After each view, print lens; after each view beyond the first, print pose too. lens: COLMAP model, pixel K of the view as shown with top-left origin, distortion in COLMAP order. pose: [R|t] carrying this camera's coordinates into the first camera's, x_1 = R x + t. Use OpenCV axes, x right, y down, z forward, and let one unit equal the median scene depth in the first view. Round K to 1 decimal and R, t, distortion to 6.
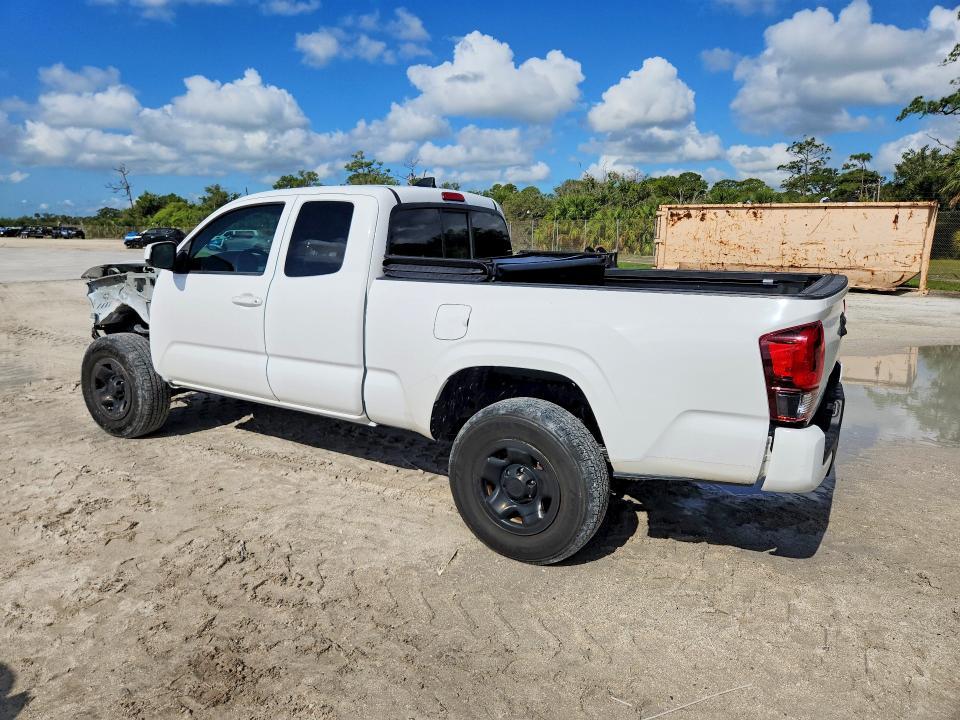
lens RADIAL K [[655.5, 0, 470.5], [0, 655.5, 362.2], [0, 0, 1]] dist [0.075045, -0.067493]
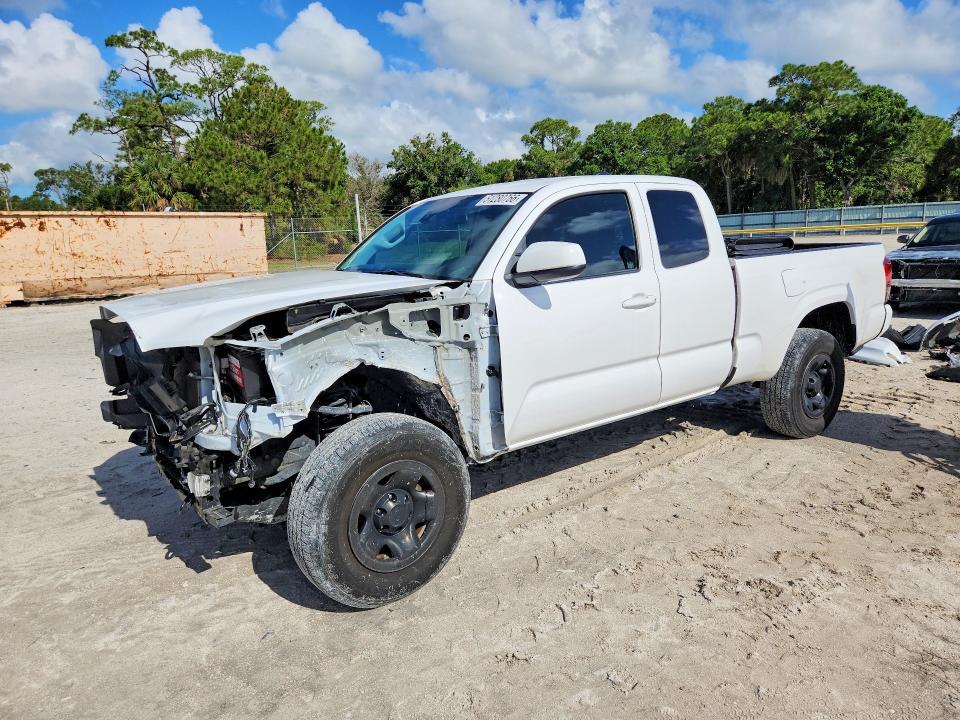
lens RADIAL K [[655.5, 0, 470.5], [0, 655.5, 362.2], [0, 0, 1]] dist [0.075045, -0.067493]
pose [[0.366177, -0.198297, 0.909172, -0.260035], [0.216661, 0.968347, 0.123942, -0.036406], [-0.904971, 0.151597, 0.397549, 0.183142]]
